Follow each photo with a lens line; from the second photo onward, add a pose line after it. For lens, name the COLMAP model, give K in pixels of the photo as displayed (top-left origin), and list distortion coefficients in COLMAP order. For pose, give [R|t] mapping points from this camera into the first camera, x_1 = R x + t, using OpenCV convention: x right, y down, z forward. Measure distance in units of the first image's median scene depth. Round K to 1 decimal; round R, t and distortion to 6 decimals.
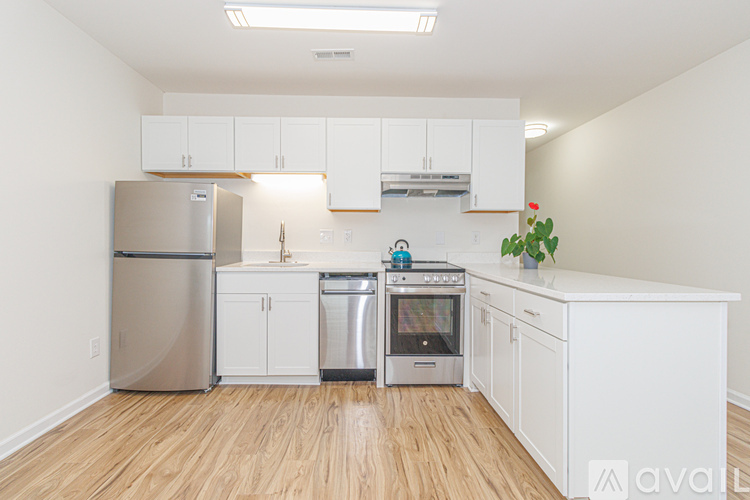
lens RADIAL K [[347.0, 0, 369.4], [0, 347.0, 245.1], [0, 0, 1]] dist [0.004571, 0.000288]
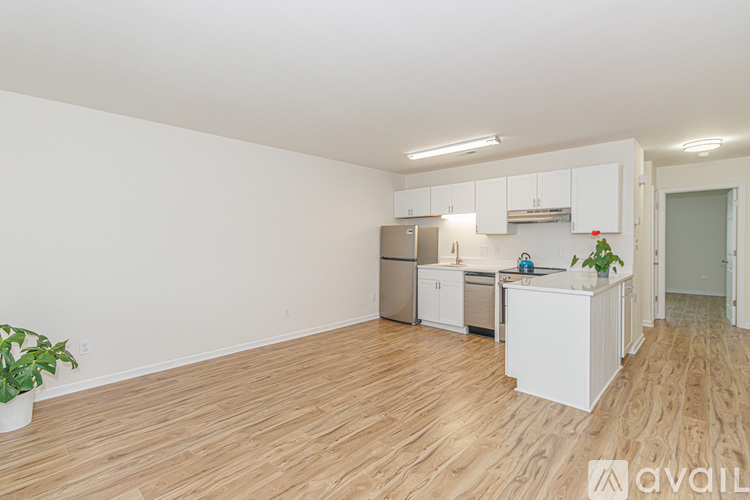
lens RADIAL K [[347.0, 0, 369.4], [0, 347.0, 245.1], [0, 0, 1]] dist [0.004571, 0.000288]
pose [[0.699856, 0.003147, -0.714277, 0.733019], [-0.002630, 0.999995, 0.001828, -0.053733], [0.714279, 0.000599, 0.699861, -0.568308]]
